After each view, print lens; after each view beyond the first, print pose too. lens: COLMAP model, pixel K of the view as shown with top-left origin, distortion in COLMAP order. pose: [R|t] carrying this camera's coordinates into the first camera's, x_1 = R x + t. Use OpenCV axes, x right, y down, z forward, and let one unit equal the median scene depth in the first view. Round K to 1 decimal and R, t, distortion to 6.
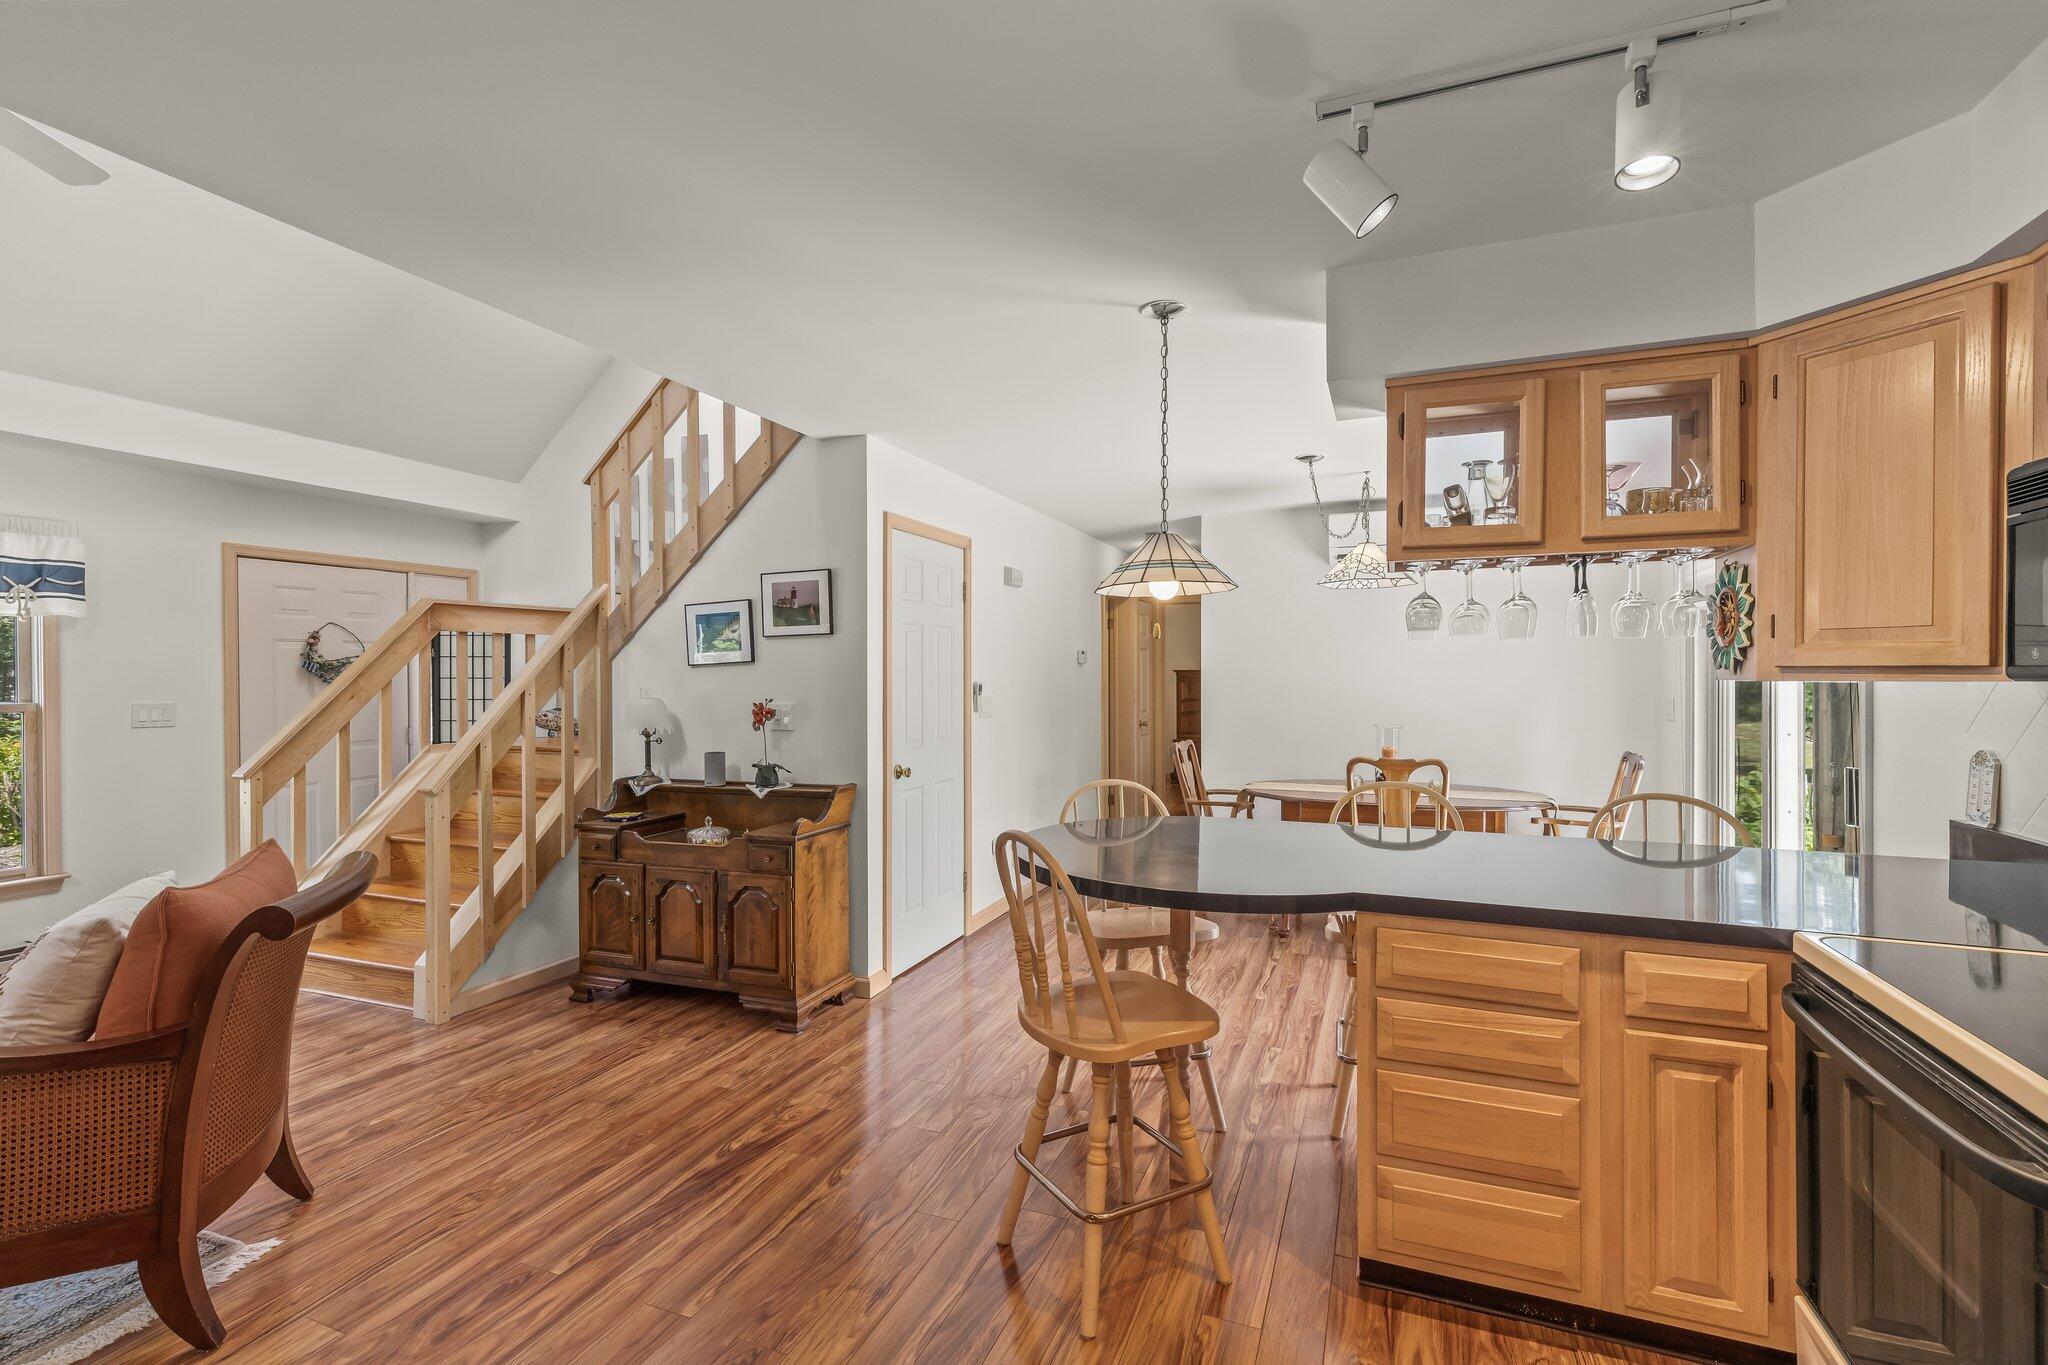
lens RADIAL K [[917.1, 0, 1024.8], [0, 917.1, 674.8], [0, 0, 1]] dist [0.002554, 0.000327]
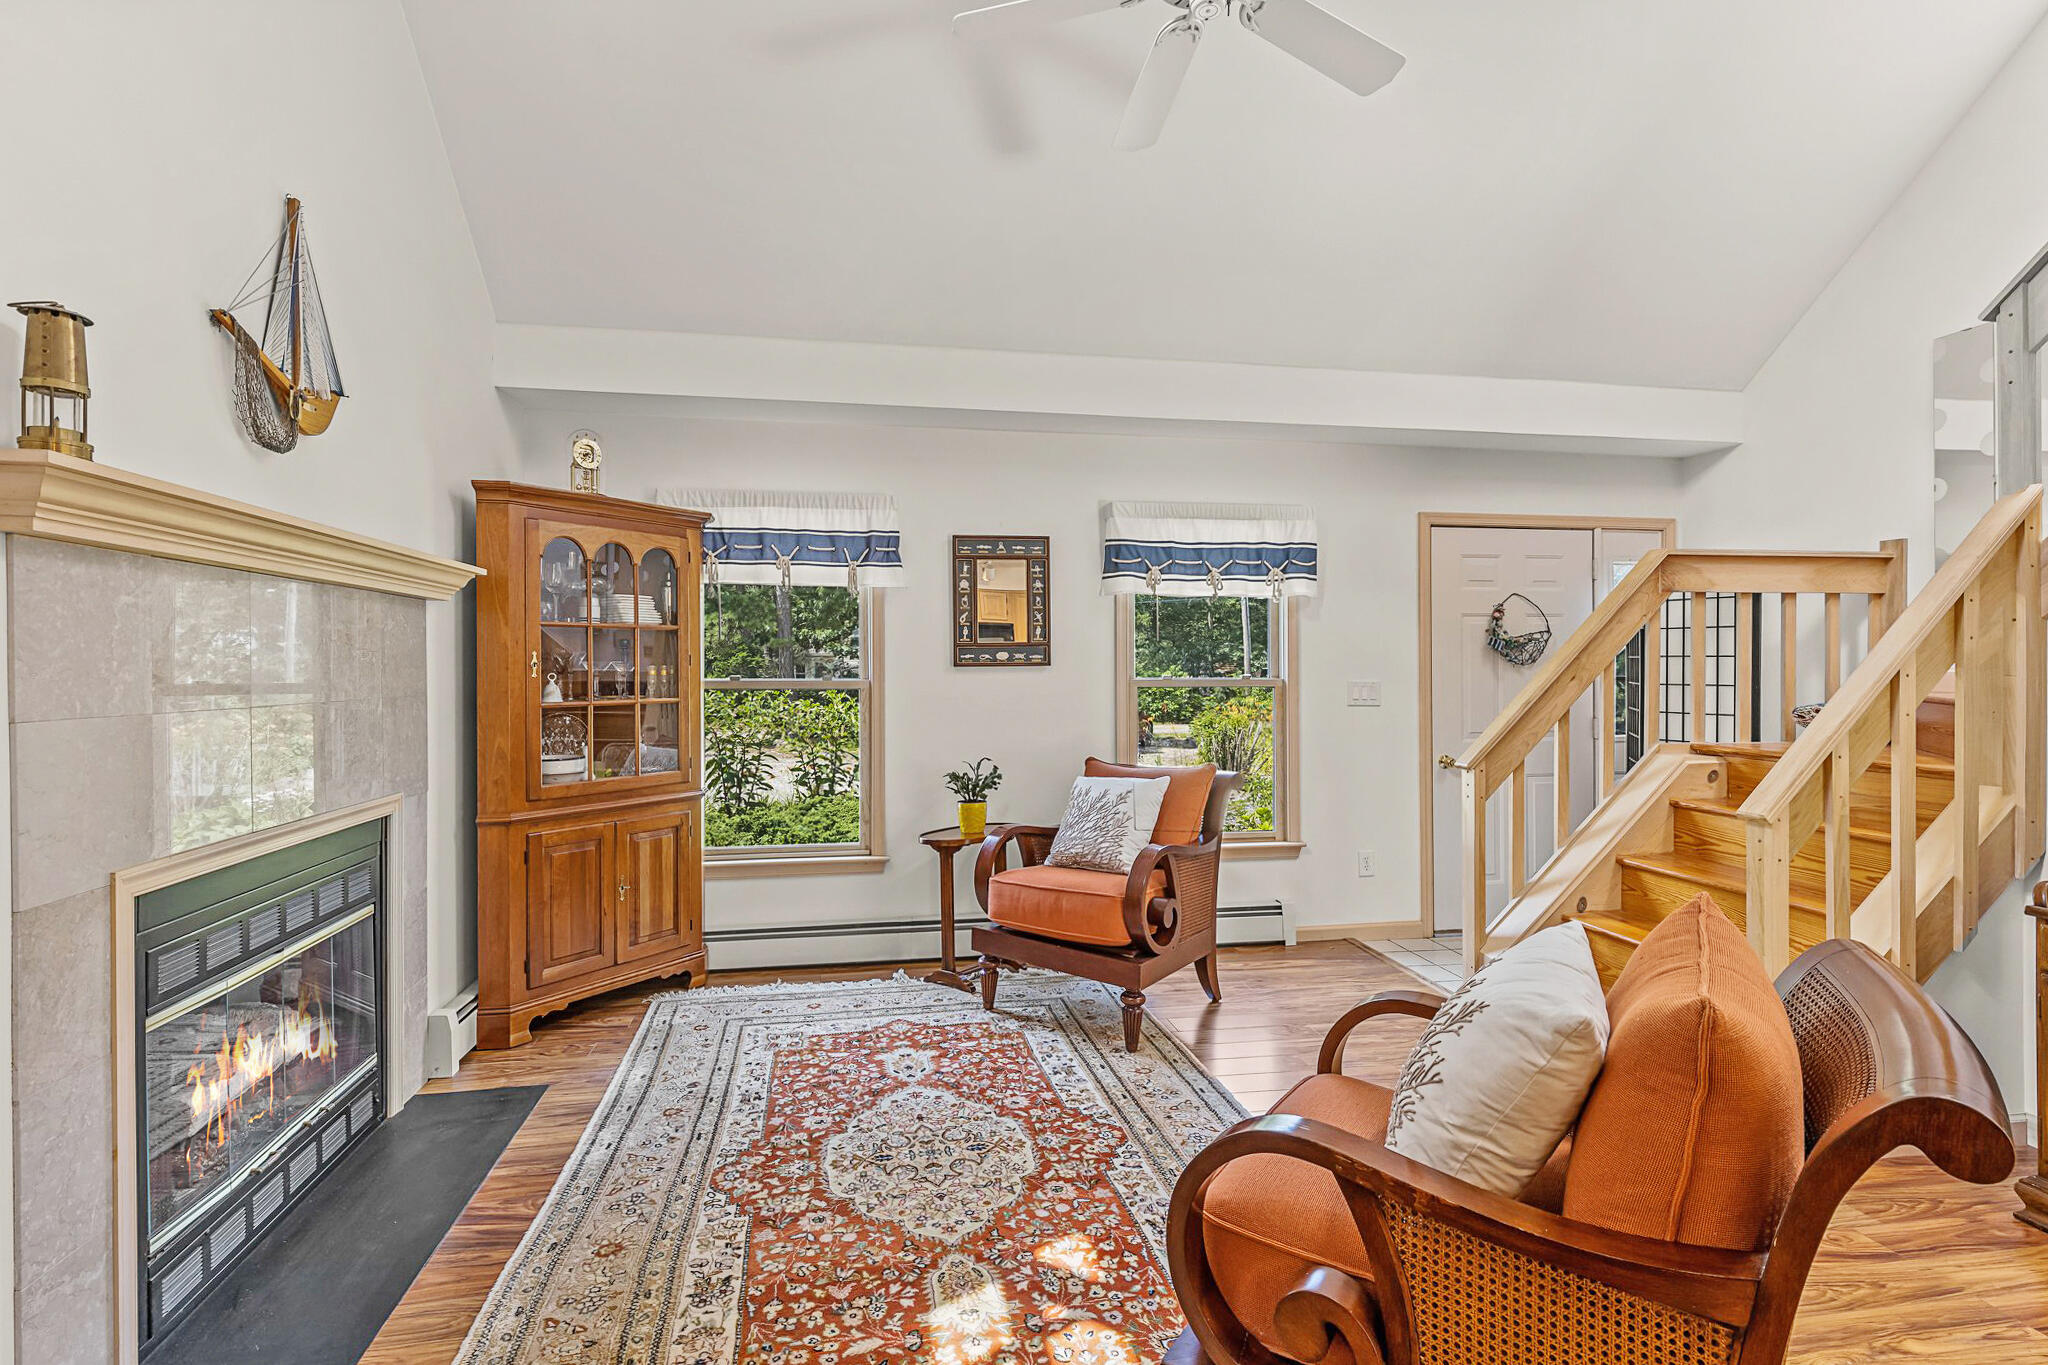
lens RADIAL K [[947.1, 0, 1002.9], [0, 947.1, 674.5], [0, 0, 1]] dist [0.003033, 0.000194]
pose [[0.513794, 0.009187, -0.857864, -0.302251], [-0.001693, 0.999952, 0.009694, 0.015582], [0.857912, -0.003529, 0.513785, 0.159412]]
